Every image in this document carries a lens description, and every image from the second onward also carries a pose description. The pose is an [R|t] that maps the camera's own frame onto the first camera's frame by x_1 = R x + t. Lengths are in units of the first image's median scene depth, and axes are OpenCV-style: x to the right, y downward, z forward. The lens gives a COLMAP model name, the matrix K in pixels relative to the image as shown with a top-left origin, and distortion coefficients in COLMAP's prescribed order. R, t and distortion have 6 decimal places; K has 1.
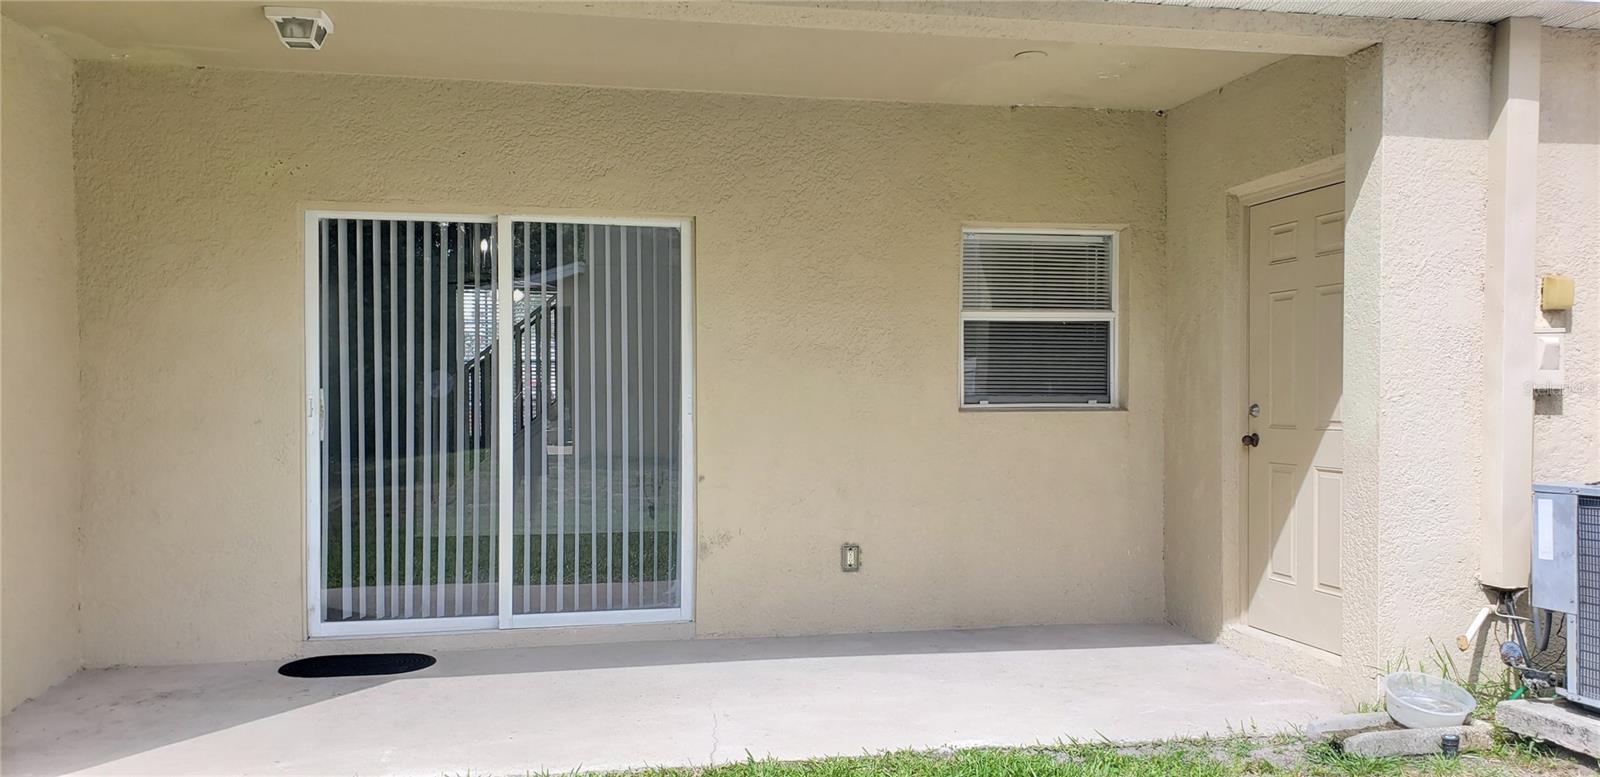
lens RADIAL K [[1260.8, 0, 794.8], [0, 1260.8, 418.1], [0, 0, 1]] dist [0.107746, -0.111213]
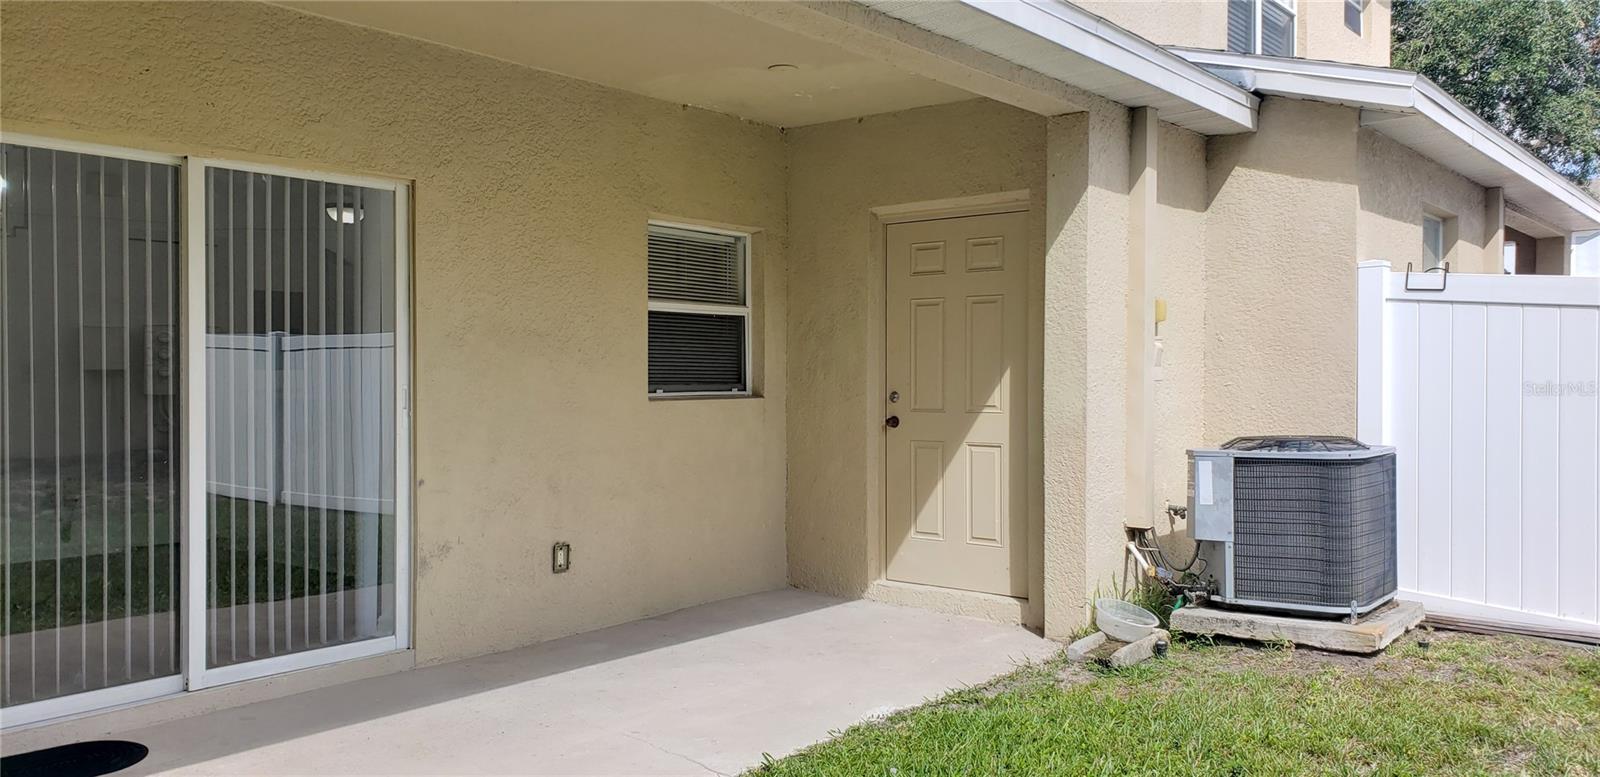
lens RADIAL K [[1231.1, 0, 801.8], [0, 1231.1, 401.1], [0, 0, 1]] dist [0.078404, -0.102984]
pose [[0.766754, -0.015852, 0.641746, -0.433369], [0.012125, 0.999874, 0.010211, -0.014794], [-0.641827, -0.000048, 0.766850, 0.181187]]
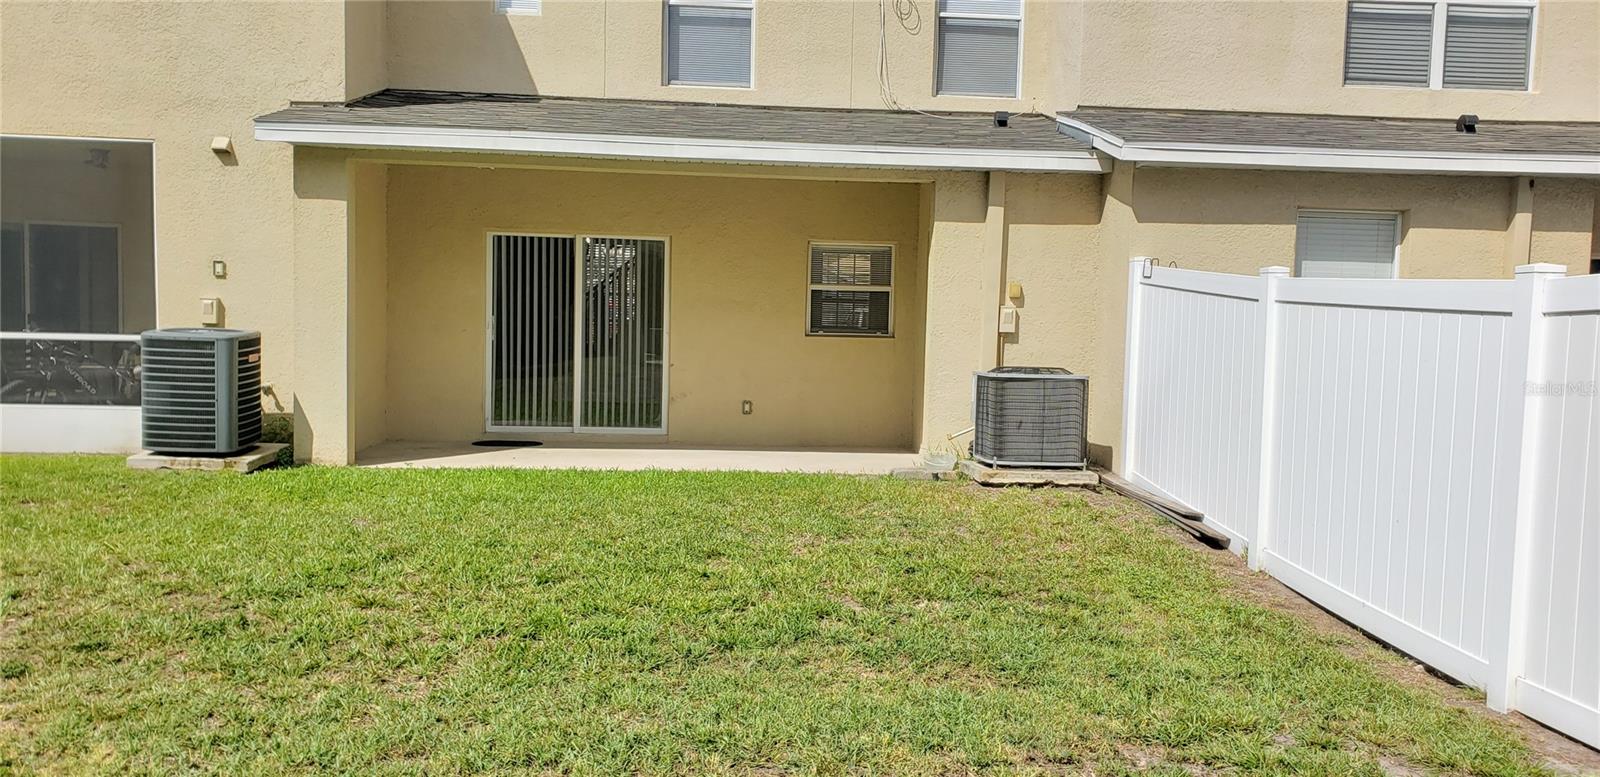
lens RADIAL K [[1262.5, 0, 807.8], [0, 1262.5, 408.9], [0, 0, 1]] dist [0.113928, 0.000568]
pose [[0.993702, 0.033823, -0.106832, 0.373705], [-0.028573, 0.998326, 0.050293, 0.009937], [0.108354, -0.046924, 0.993004, -1.032671]]
